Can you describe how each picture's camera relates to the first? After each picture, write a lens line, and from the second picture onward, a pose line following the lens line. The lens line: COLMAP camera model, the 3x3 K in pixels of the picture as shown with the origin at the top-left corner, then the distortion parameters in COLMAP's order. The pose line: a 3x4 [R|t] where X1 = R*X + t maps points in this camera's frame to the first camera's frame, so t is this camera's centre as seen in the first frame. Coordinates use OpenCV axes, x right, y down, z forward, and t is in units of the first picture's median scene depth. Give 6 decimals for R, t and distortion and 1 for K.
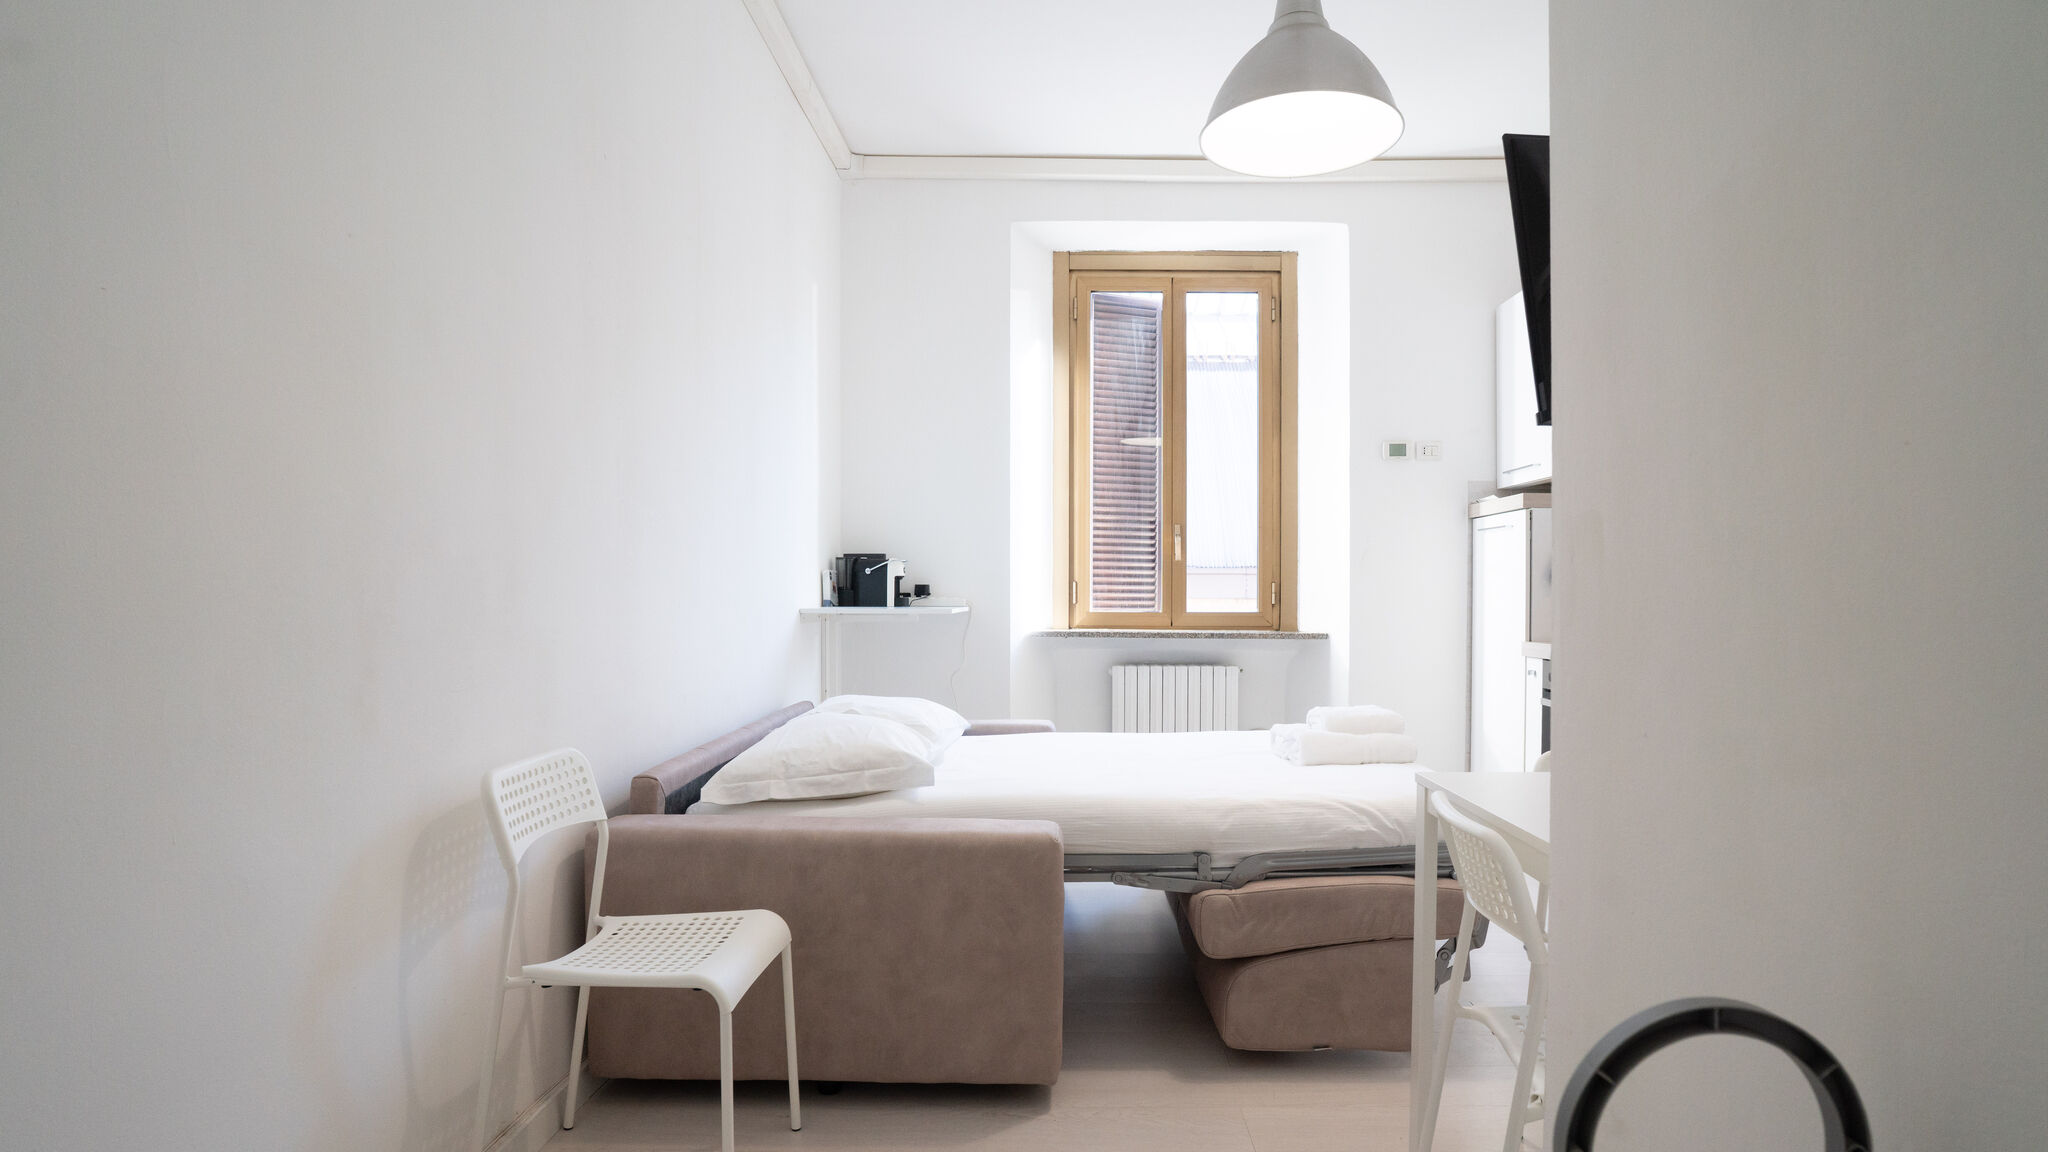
lens RADIAL K [[1088.7, 0, 1034.9], [0, 1088.7, 604.1], [0, 0, 1]] dist [-0.063093, 0.025400]
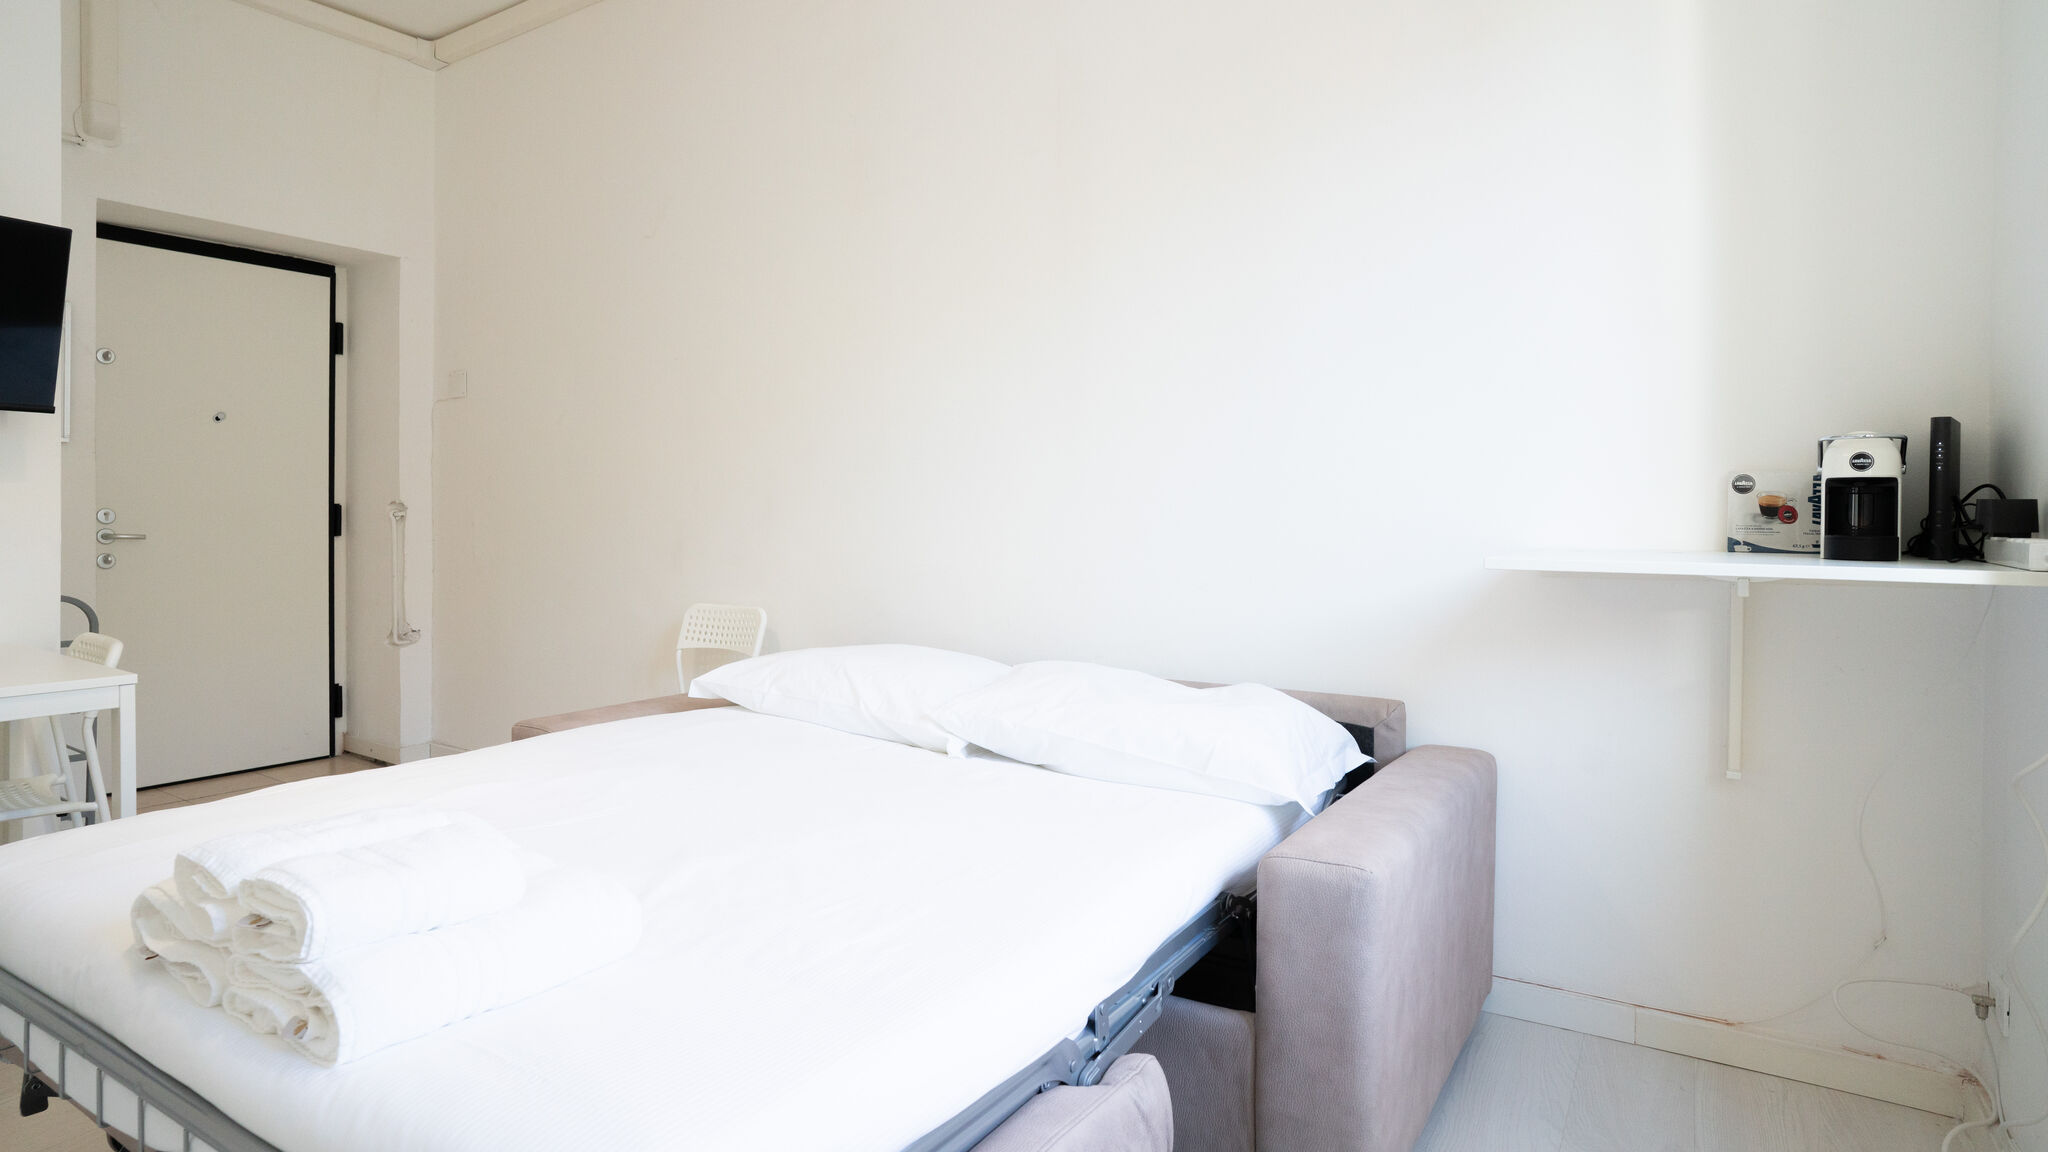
lens RADIAL K [[1088.7, 0, 996.7], [0, 1088.7, 507.0], [0, 0, 1]] dist [-0.063093, 0.025400]
pose [[-0.510375, -0.009837, -0.859896, 0.327108], [-0.019771, 0.999804, 0.000297, -0.009881], [0.859725, 0.017153, -0.510469, 0.909418]]
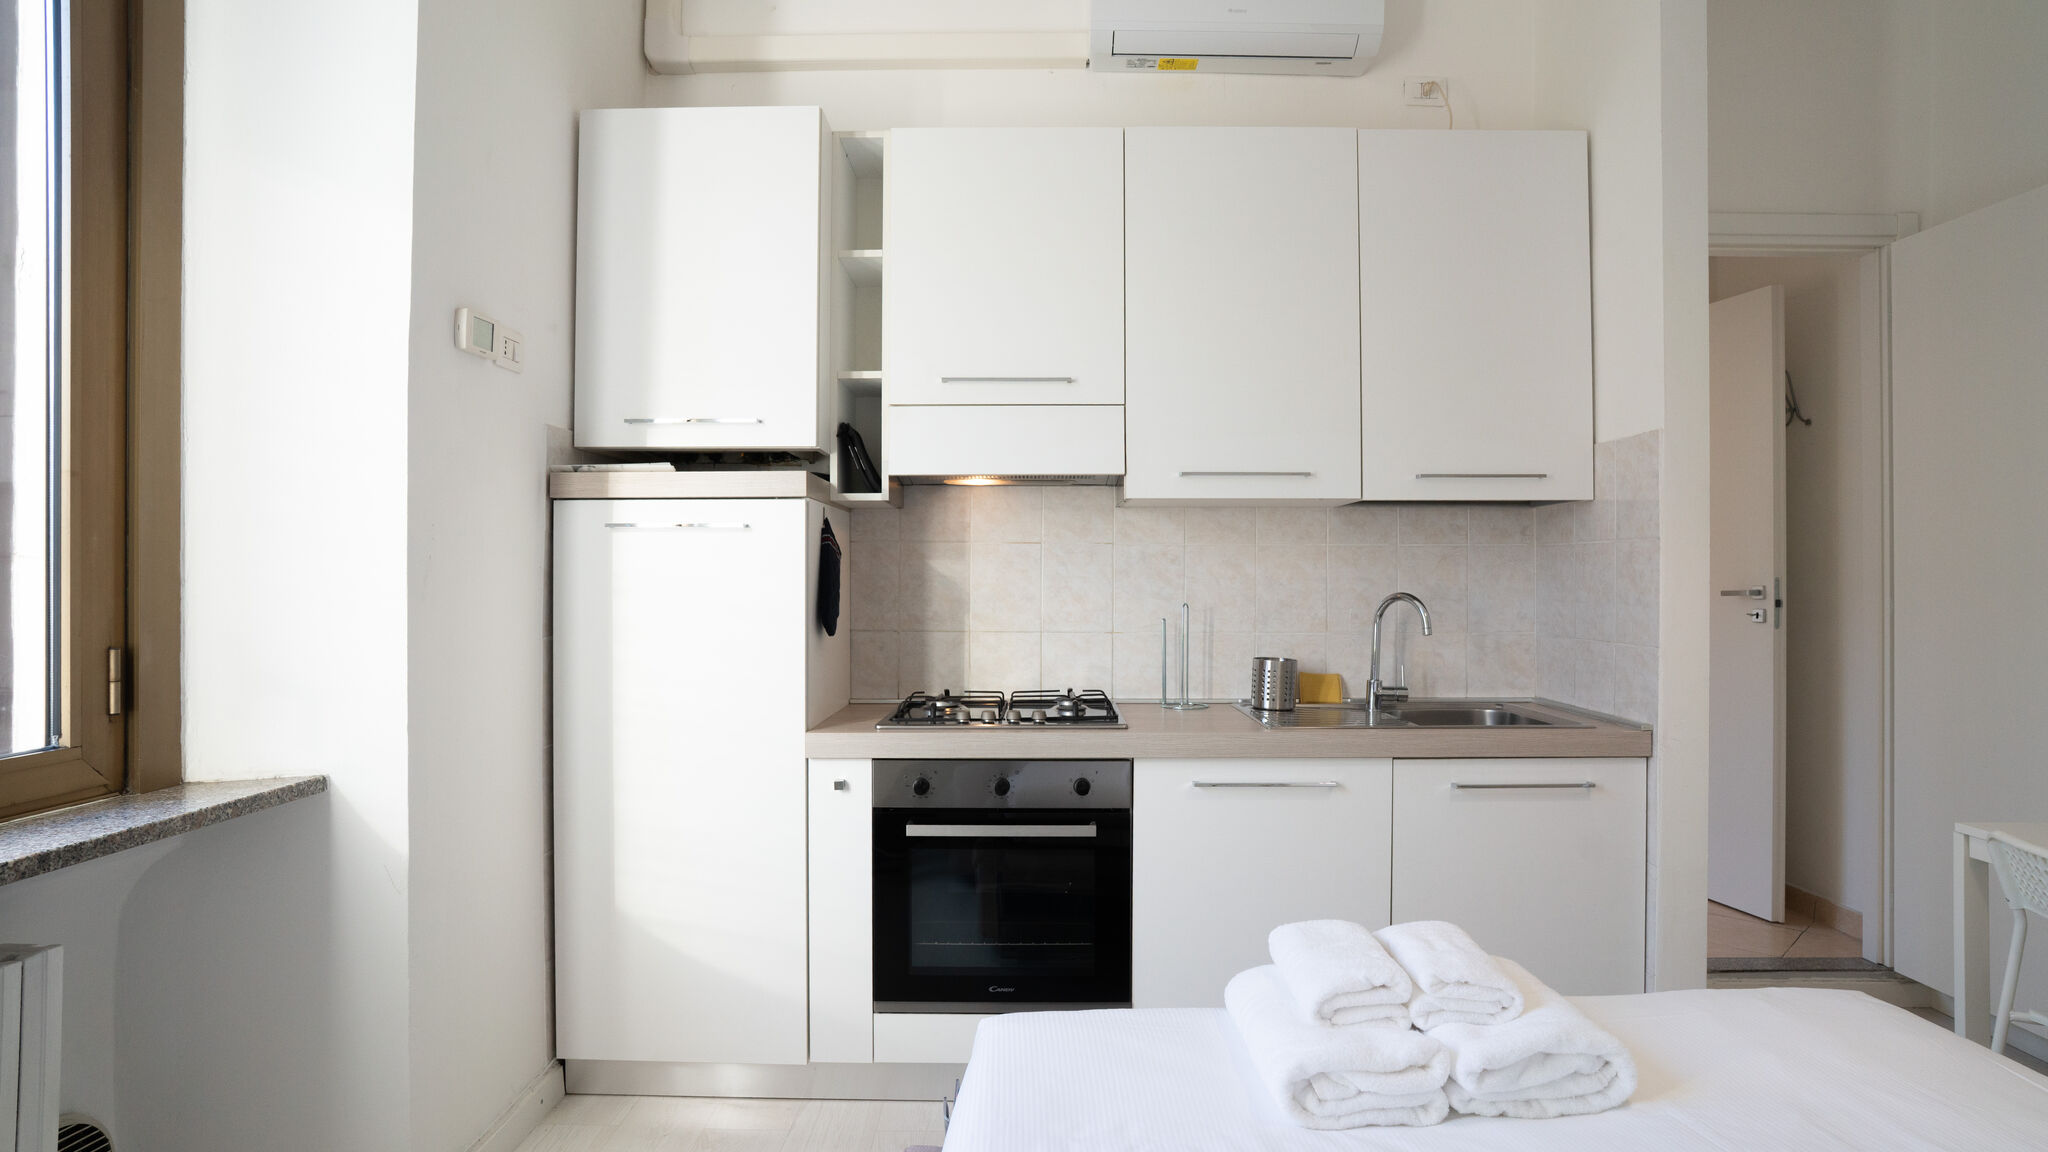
lens RADIAL K [[1088.7, 0, 1029.8], [0, 1088.7, 572.6], [0, 0, 1]] dist [-0.063093, 0.025400]
pose [[-0.015888, 0.003689, 0.999867, -0.105928], [0.011345, 0.999929, -0.003509, -0.040949], [-0.999809, 0.011288, -0.015928, 0.781165]]
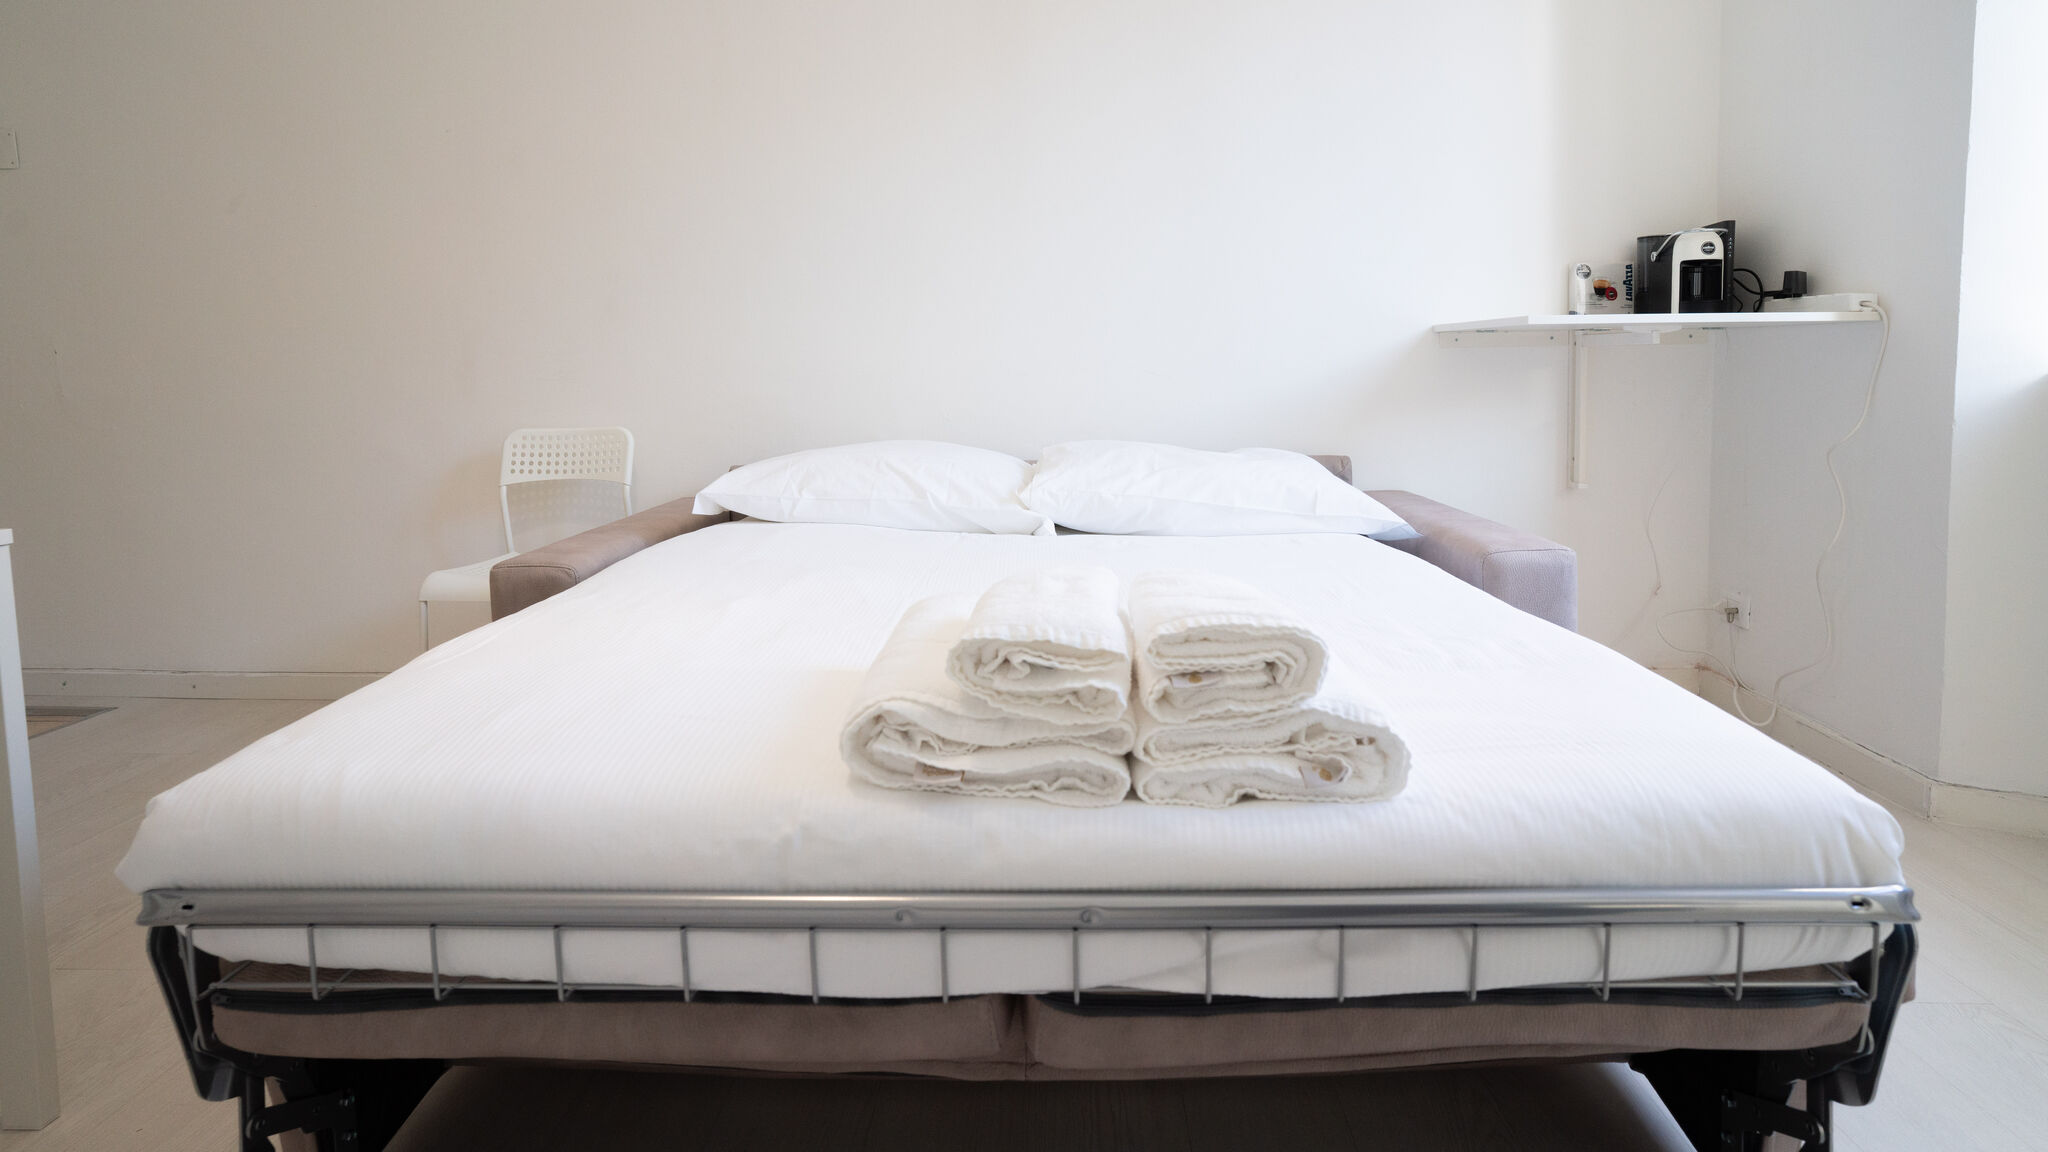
lens RADIAL K [[1088.7, 0, 1005.0], [0, 1088.7, 427.7], [0, 0, 1]] dist [-0.063093, 0.025400]
pose [[-0.023522, 0.059235, -0.997967, 0.395161], [0.004303, 0.998240, 0.059150, 0.023682], [0.999714, -0.002903, -0.023736, 0.652263]]
